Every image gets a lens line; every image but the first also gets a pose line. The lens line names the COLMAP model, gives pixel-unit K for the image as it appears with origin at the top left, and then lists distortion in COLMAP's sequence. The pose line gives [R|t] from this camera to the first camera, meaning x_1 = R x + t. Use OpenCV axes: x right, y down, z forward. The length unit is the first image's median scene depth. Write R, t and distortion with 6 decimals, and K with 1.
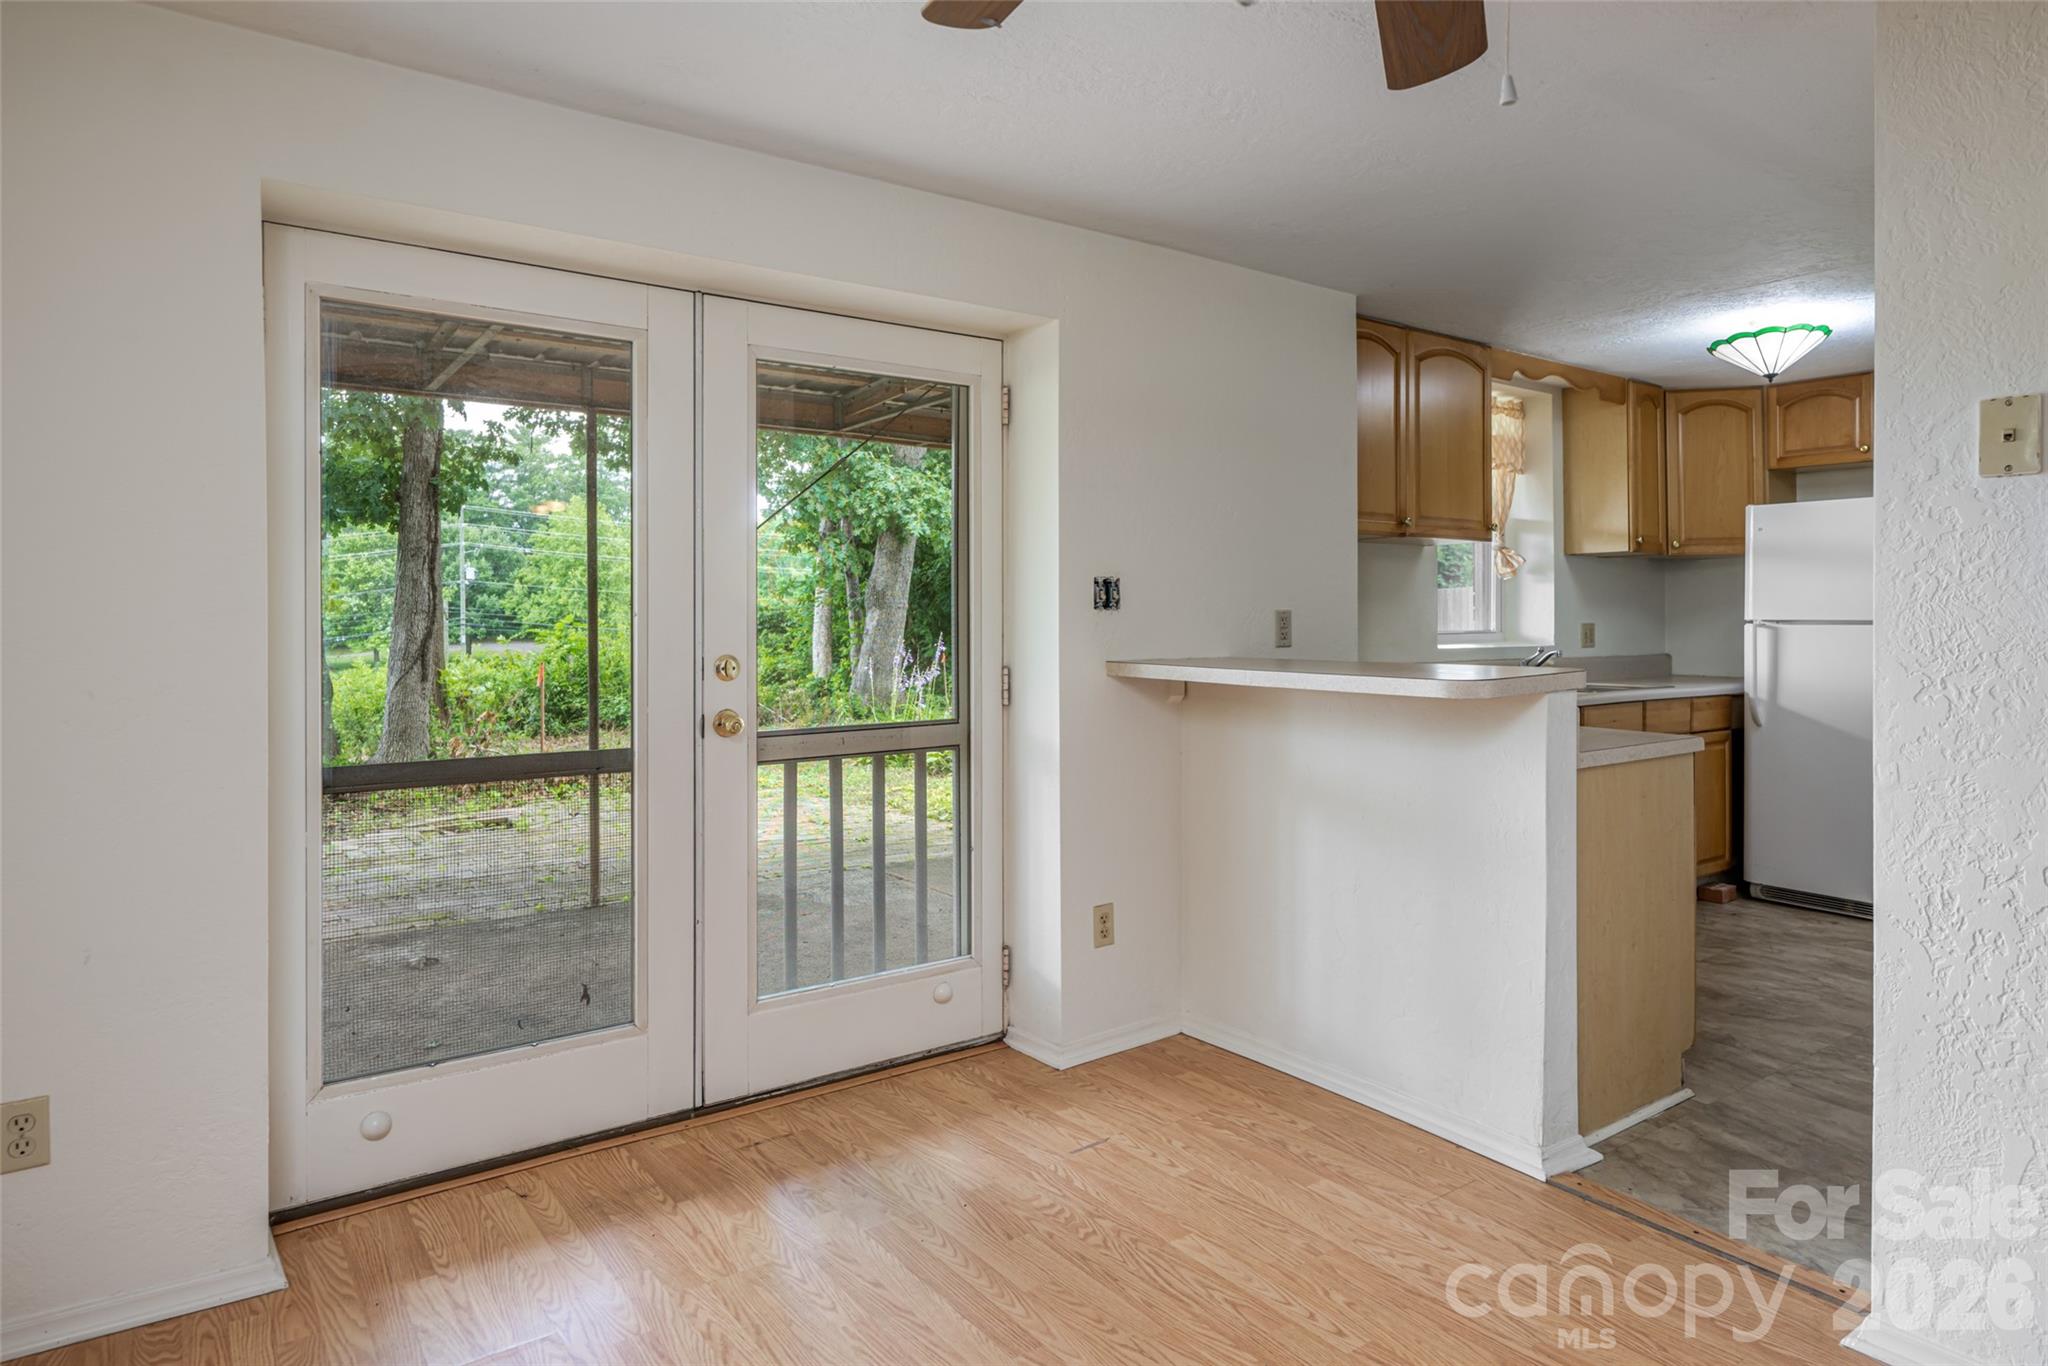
lens RADIAL K [[1213.3, 0, 1033.7], [0, 1213.3, 622.1], [0, 0, 1]] dist [0.002239, -0.001762]
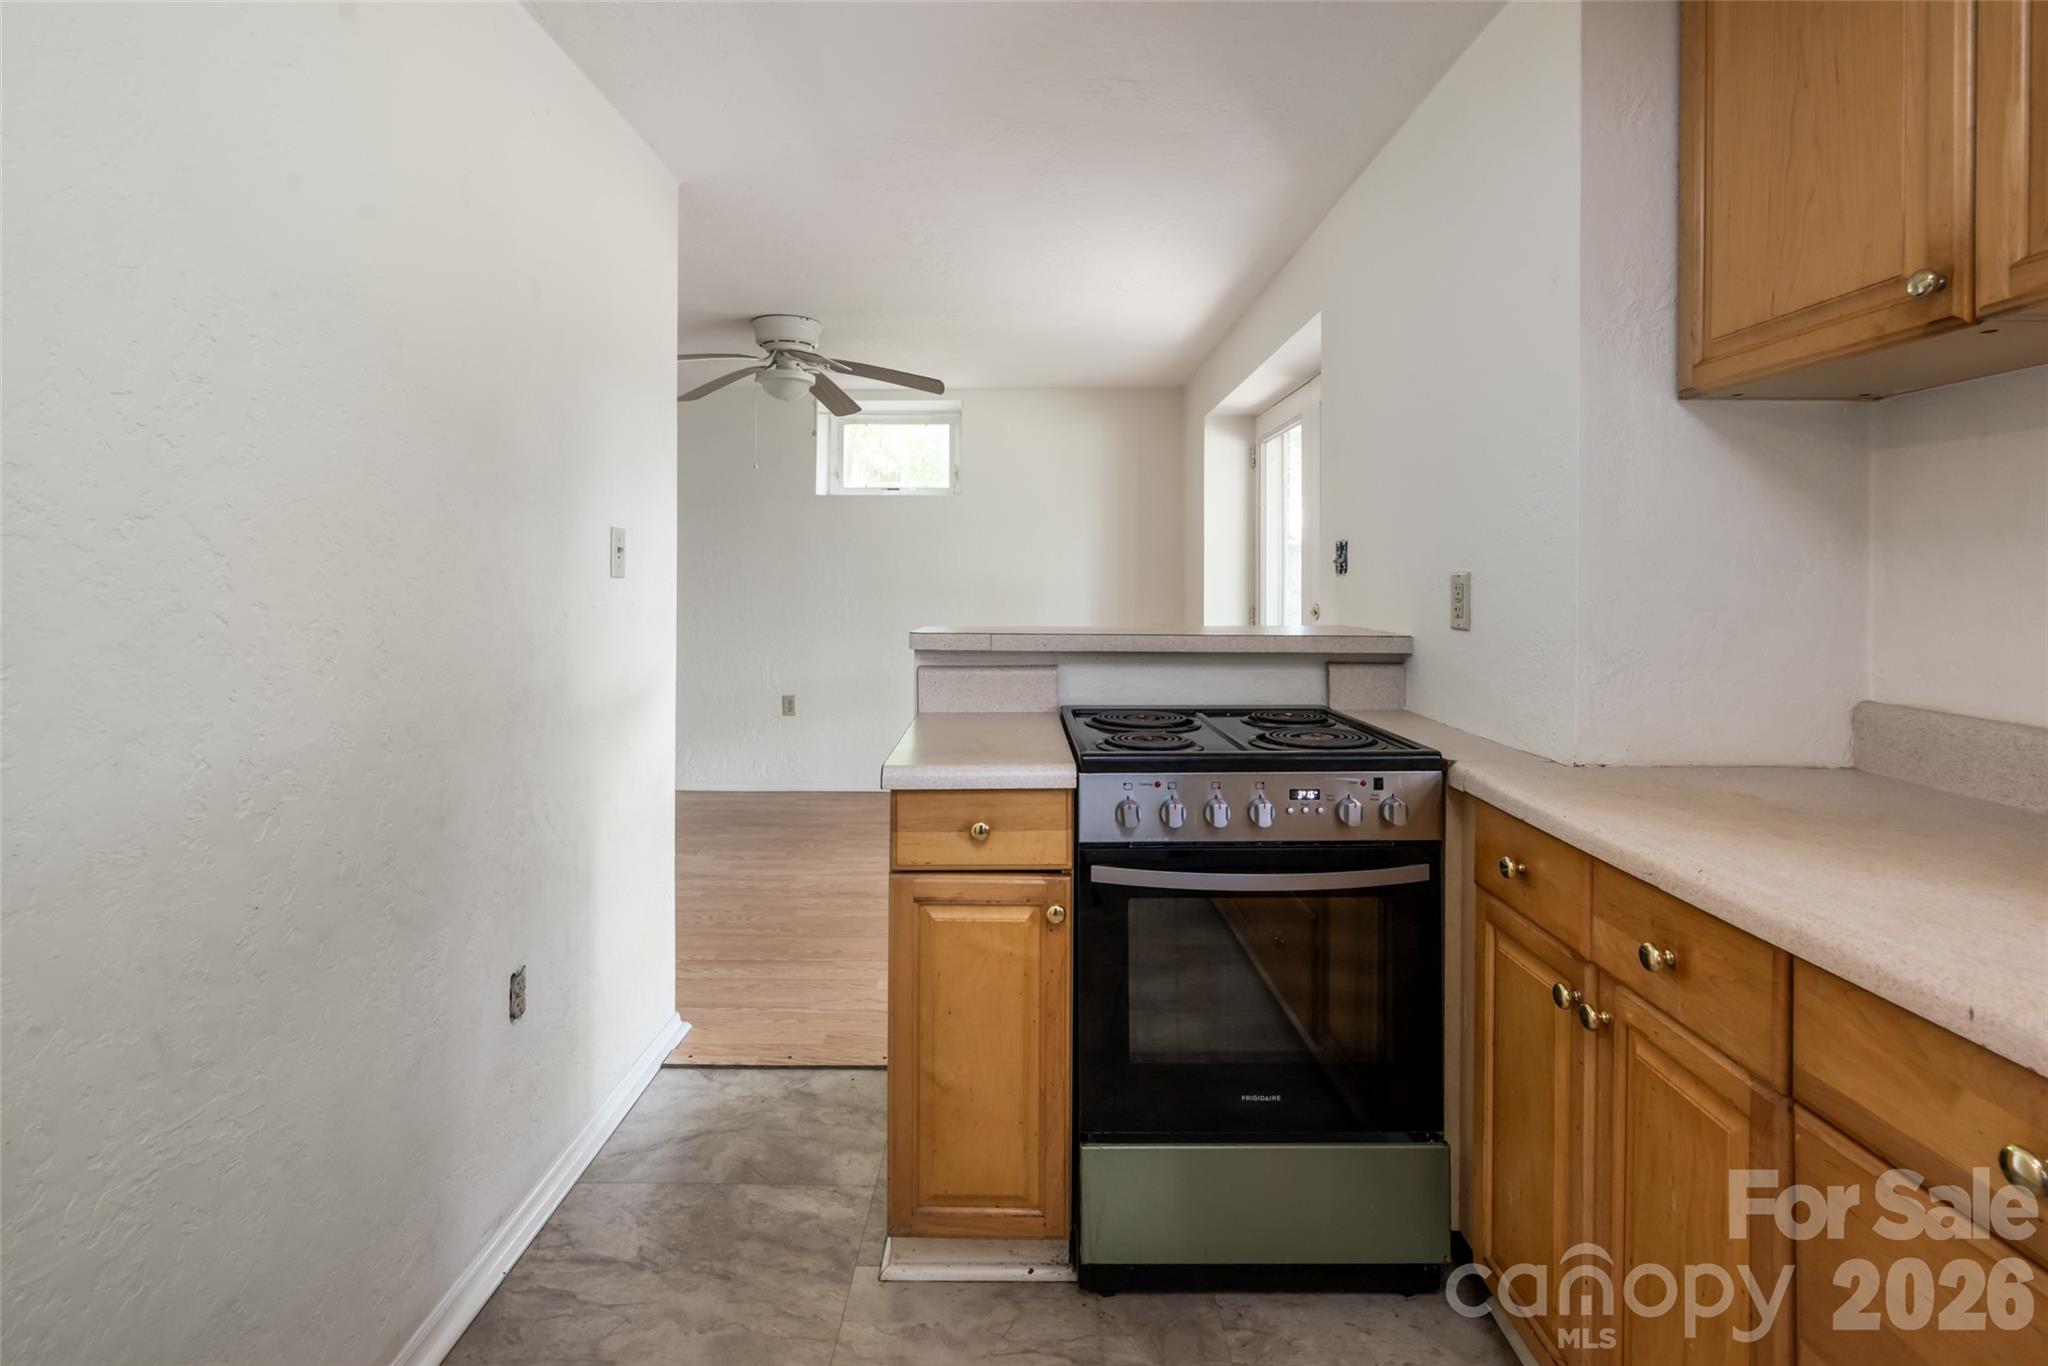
lens RADIAL K [[918.8, 0, 1025.8], [0, 918.8, 584.1], [0, 0, 1]] dist [0.001480, 0.000484]
pose [[-0.590759, 0.006117, -0.806825, 0.798069], [-0.002280, 0.999955, 0.009251, -0.009490], [0.806845, 0.007304, -0.590718, 1.197358]]
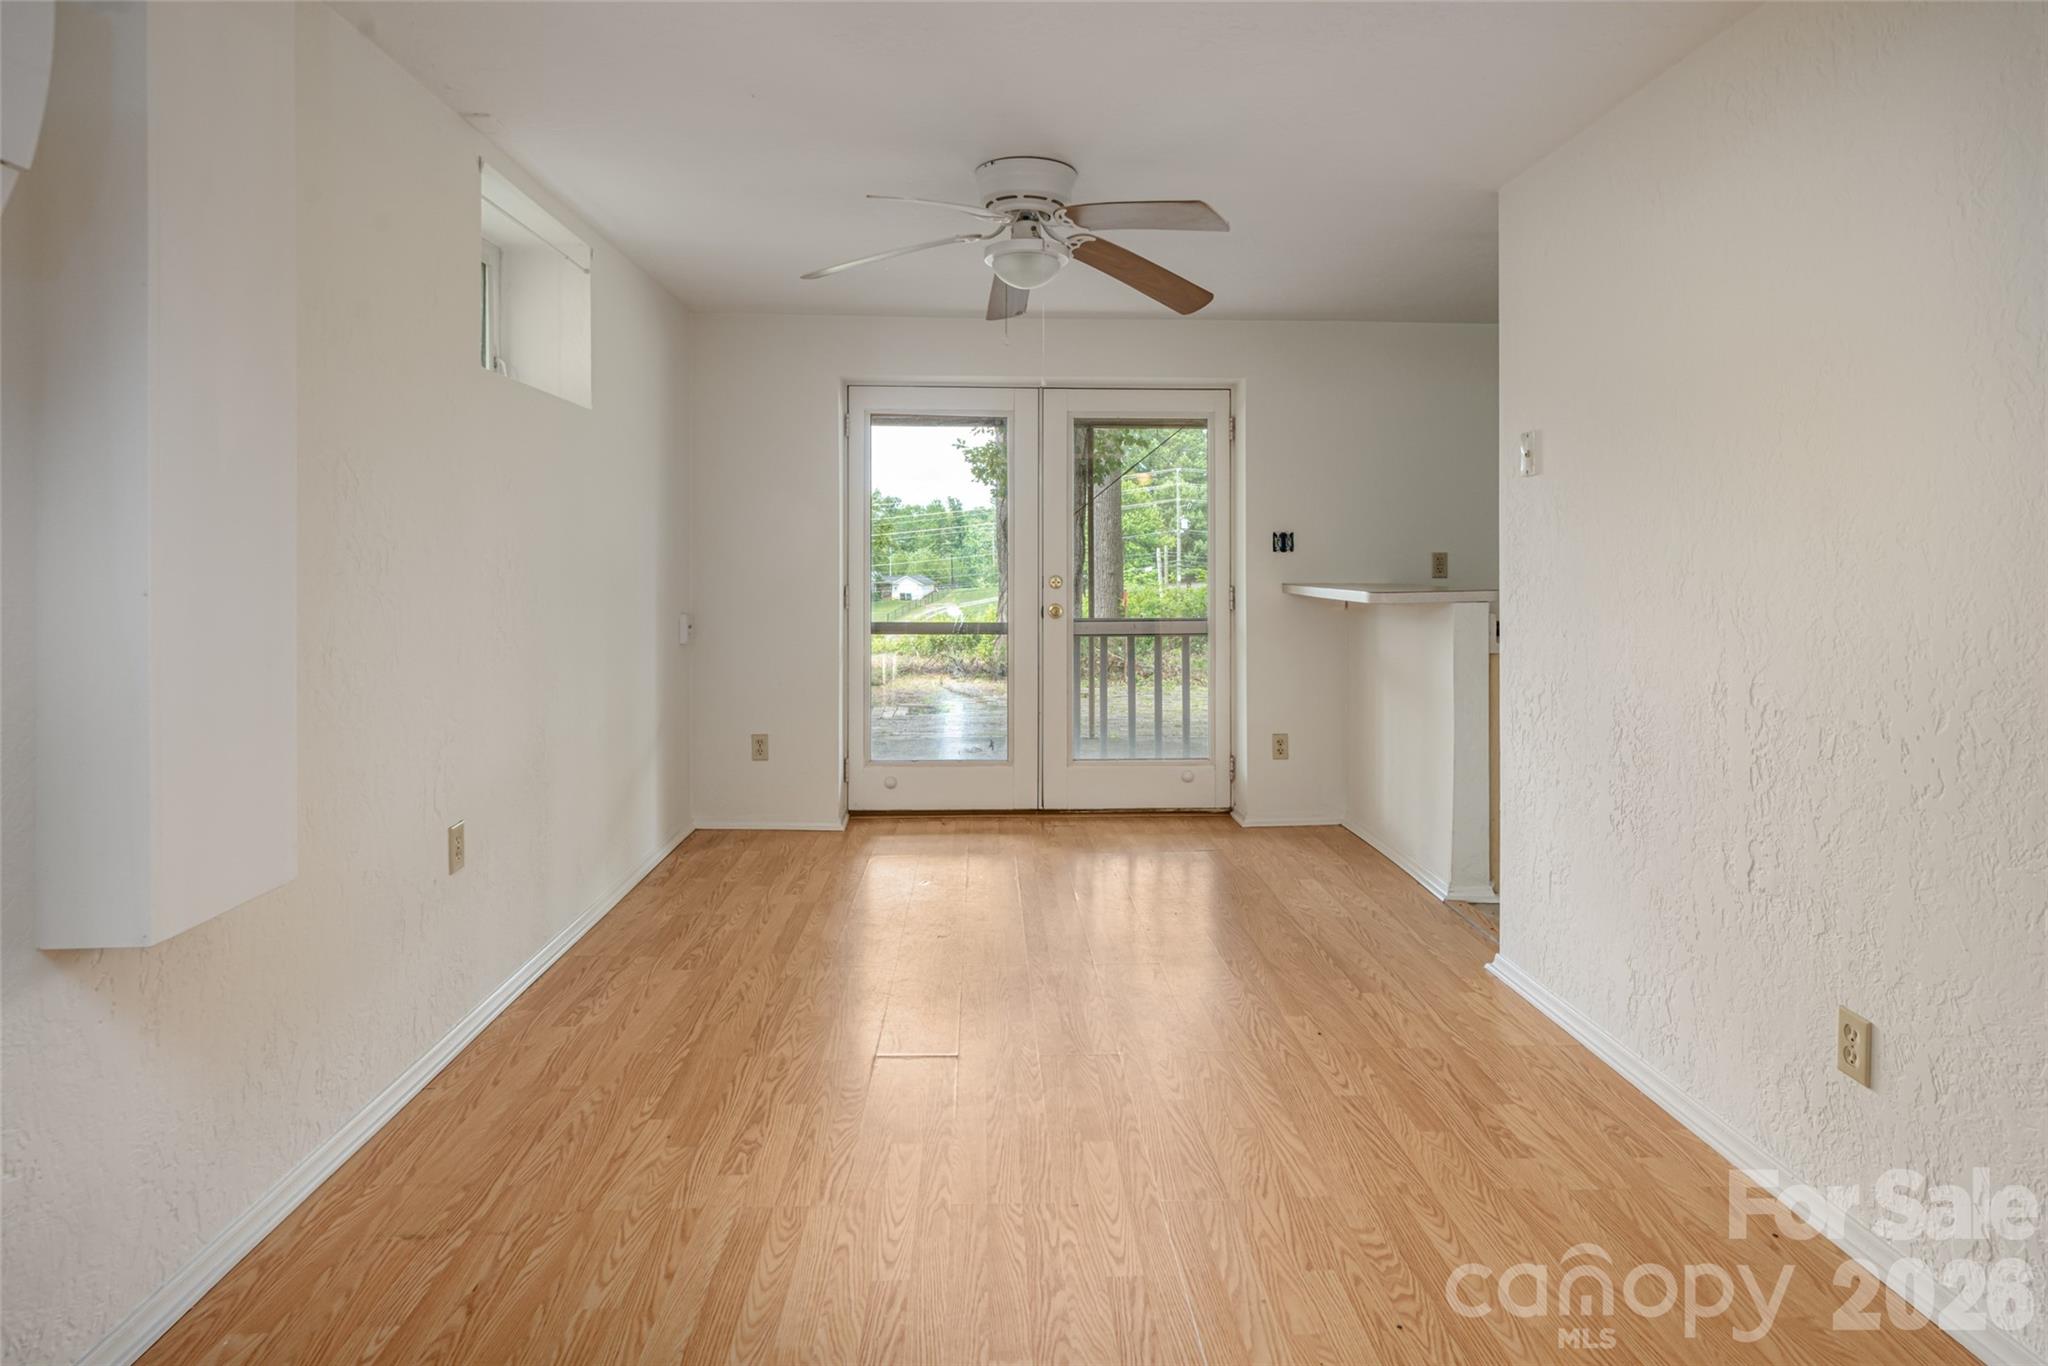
lens RADIAL K [[1109.8, 0, 1030.1], [0, 1109.8, 555.8], [0, 0, 1]] dist [0.016149, 0.000217]
pose [[0.836001, 0.000871, -0.548728, 0.592779], [-0.005607, 0.999960, -0.006955, 0.007182], [0.548700, 0.008892, 0.835972, -0.426592]]
